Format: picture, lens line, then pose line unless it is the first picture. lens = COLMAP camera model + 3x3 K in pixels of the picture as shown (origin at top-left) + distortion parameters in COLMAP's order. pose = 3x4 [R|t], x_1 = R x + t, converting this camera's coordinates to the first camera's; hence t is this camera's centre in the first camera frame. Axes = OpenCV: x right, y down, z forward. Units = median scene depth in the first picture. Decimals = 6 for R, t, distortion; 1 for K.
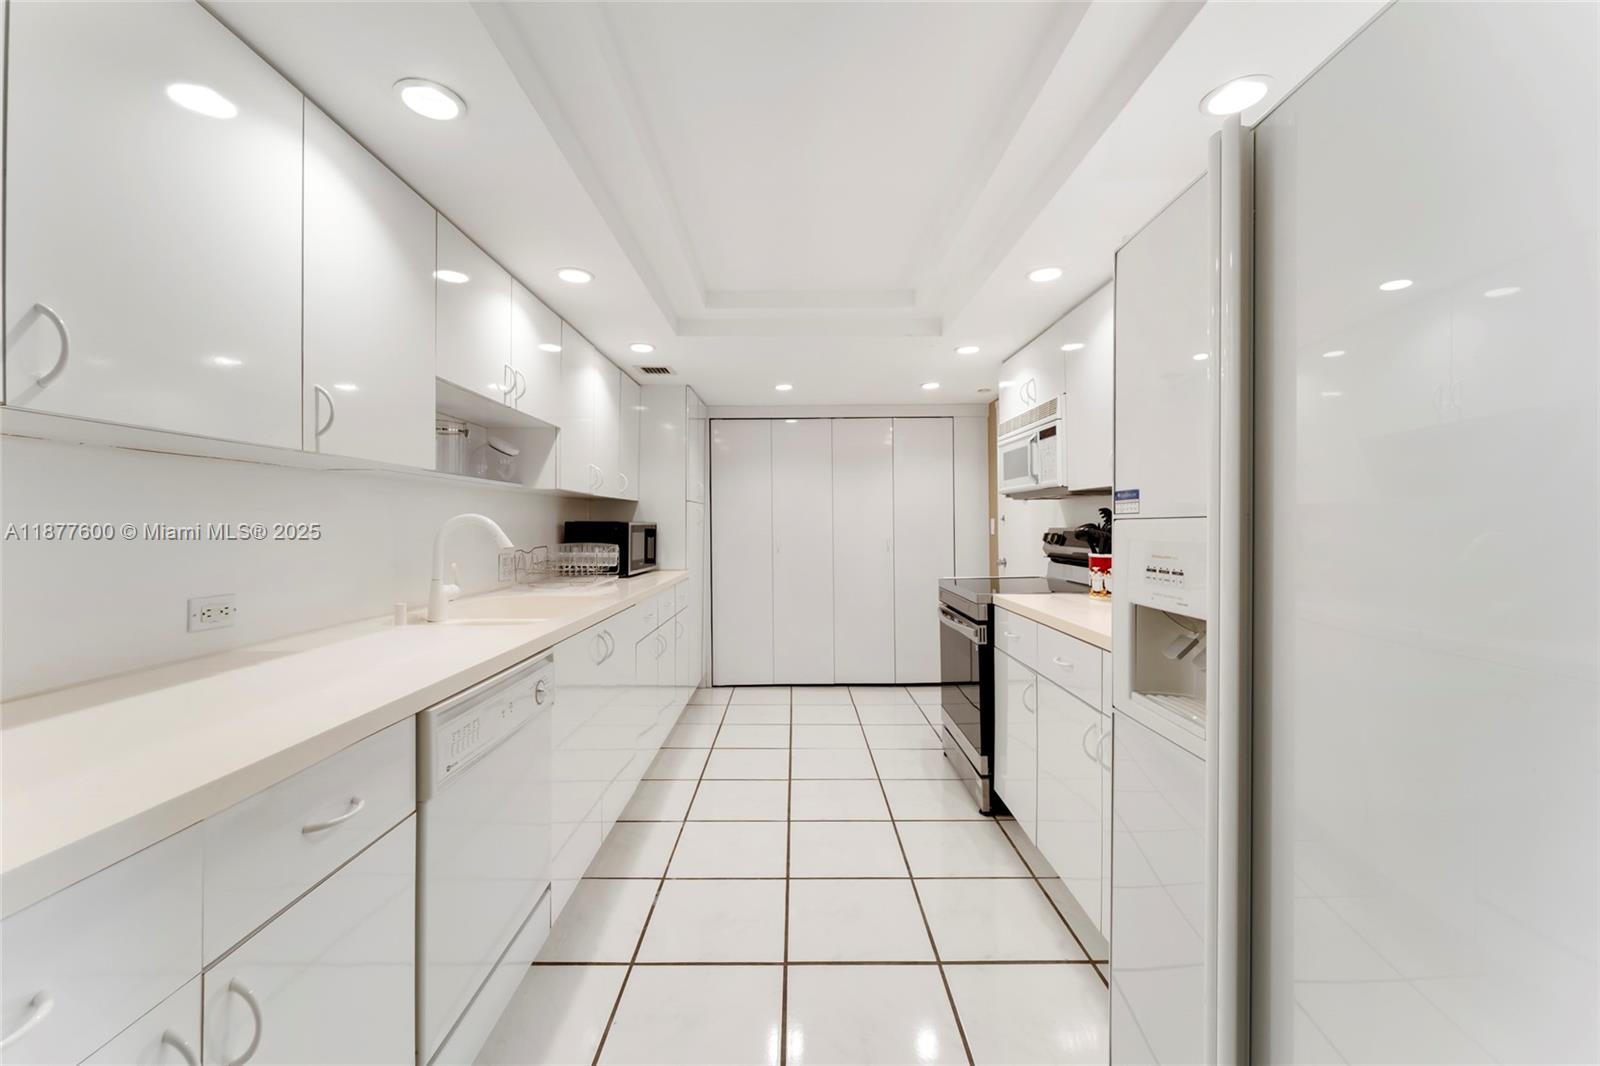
lens RADIAL K [[641.5, 0, 802.4], [0, 641.5, 523.0], [0, 0, 1]] dist [-0.000915, -0.000077]
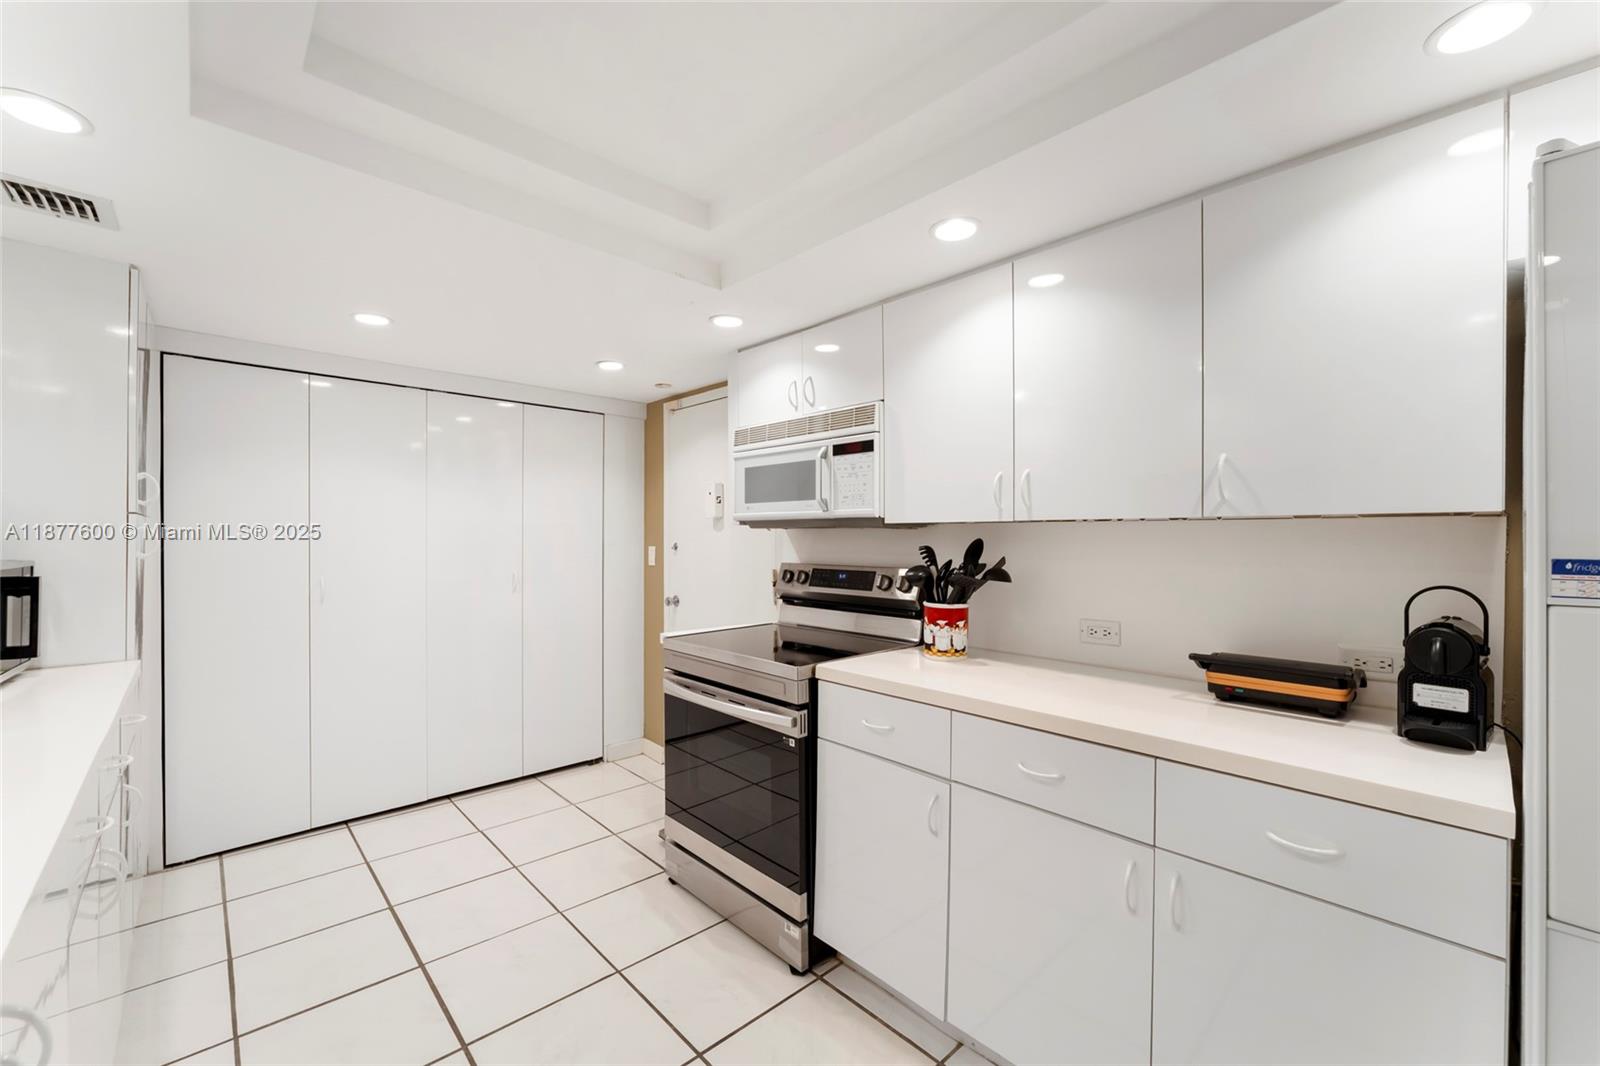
lens RADIAL K [[641.5, 0, 795.2], [0, 641.5, 542.1], [0, 0, 1]] dist [-0.000915, -0.000077]
pose [[0.737904, 0.004333, 0.674892, -0.202660], [-0.009279, 0.999950, 0.003725, -0.028490], [-0.674842, -0.009011, 0.737907, 0.482226]]
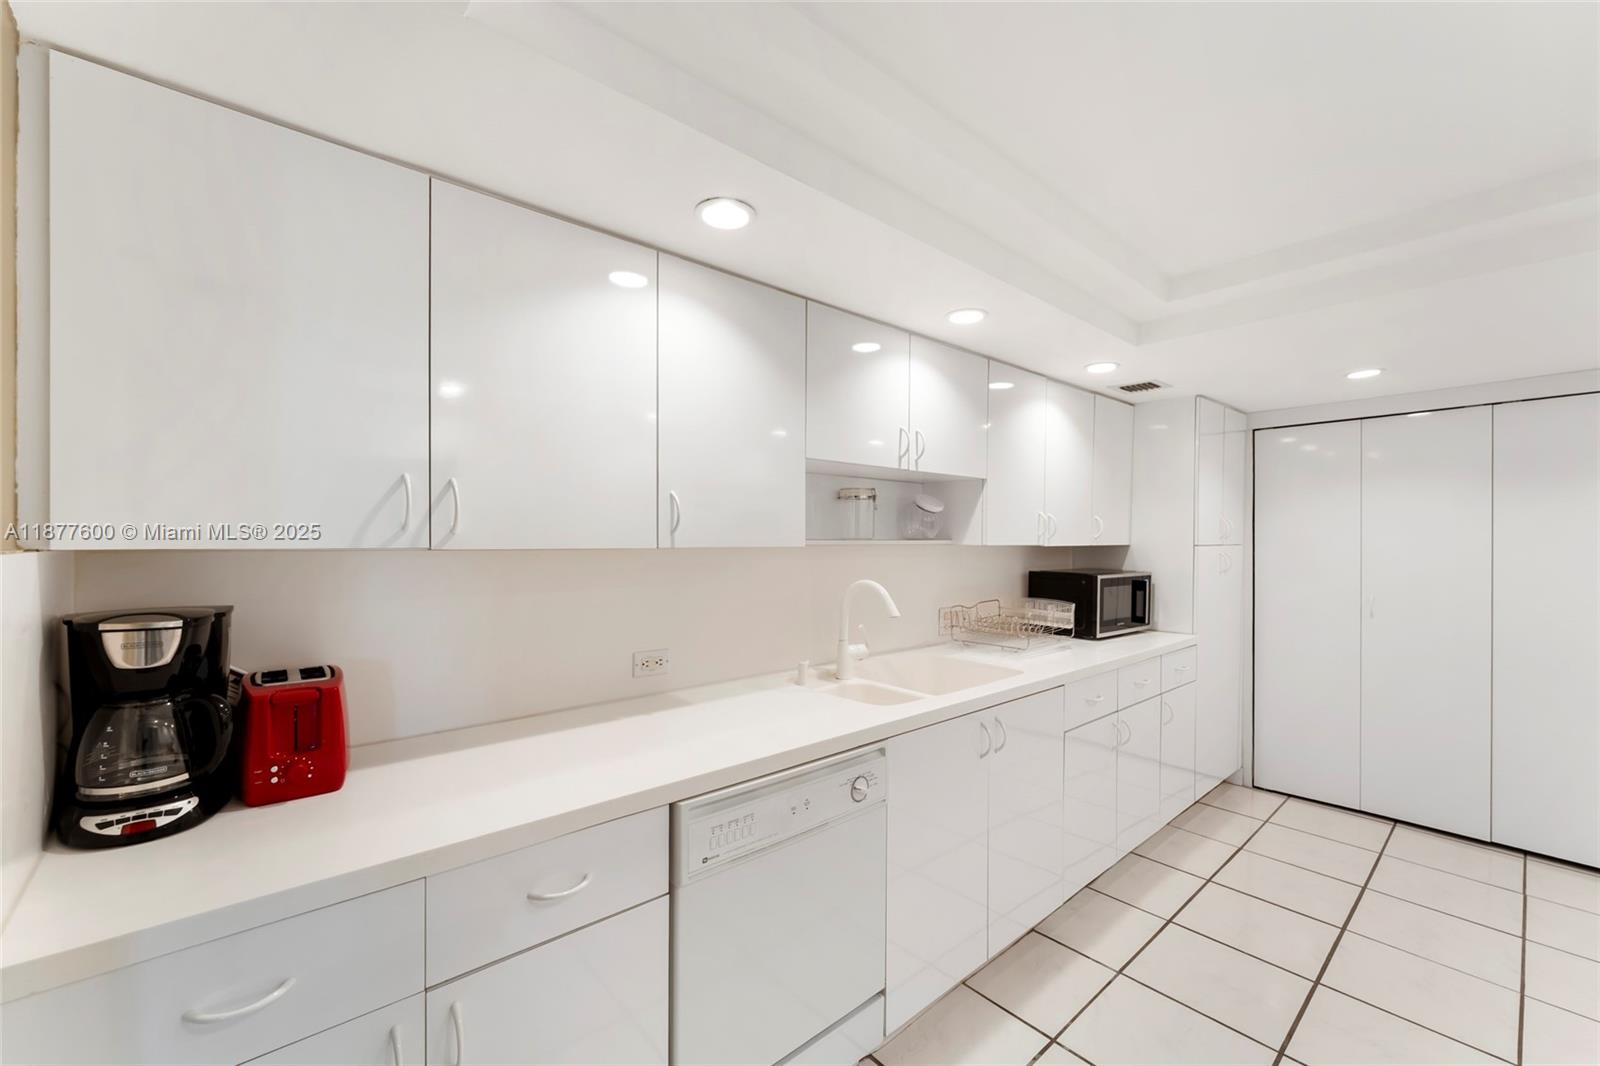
lens RADIAL K [[641.5, 0, 806.7], [0, 641.5, 545.2], [0, 0, 1]] dist [-0.000915, -0.000077]
pose [[0.648001, 0.015036, -0.761491, 0.156095], [-0.003851, 0.999857, 0.016466, -0.067404], [0.761630, -0.007738, 0.647966, 0.207431]]
